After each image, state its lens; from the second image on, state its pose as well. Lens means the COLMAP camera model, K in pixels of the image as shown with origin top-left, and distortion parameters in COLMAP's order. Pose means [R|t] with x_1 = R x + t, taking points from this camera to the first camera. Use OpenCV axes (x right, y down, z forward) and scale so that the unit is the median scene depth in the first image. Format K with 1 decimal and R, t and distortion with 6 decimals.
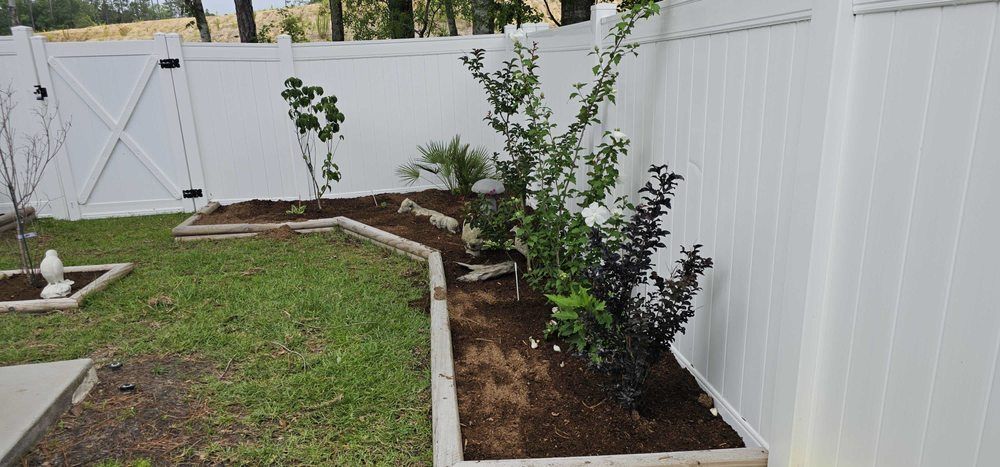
lens RADIAL K [[665.4, 0, 500.0], [0, 665.4, 233.5], [0, 0, 1]] dist [0.080892, -0.075459]
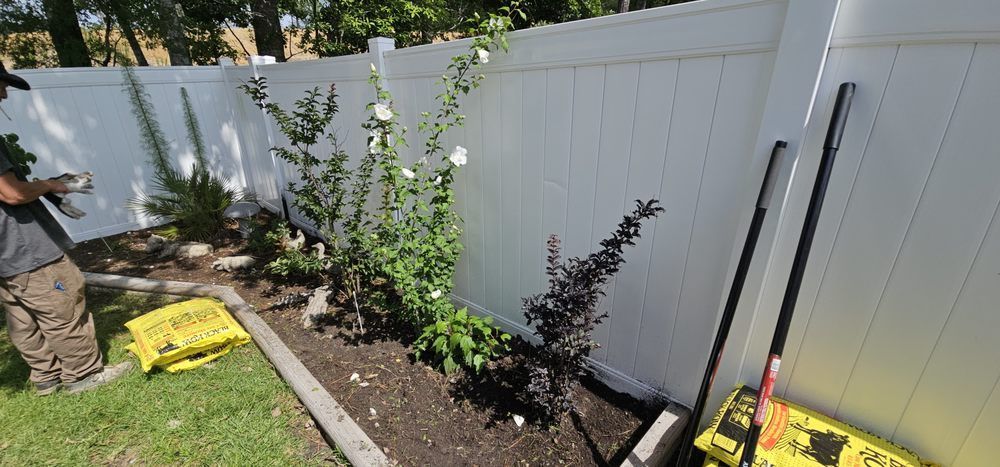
lens RADIAL K [[404.0, 0, 503.5], [0, 404.0, 235.9], [0, 0, 1]] dist [0.006970, -0.008539]
pose [[0.770567, -0.202816, 0.604229, -0.153865], [0.149698, 0.979091, 0.137734, -0.084674], [-0.619530, -0.015681, 0.784817, 0.340150]]
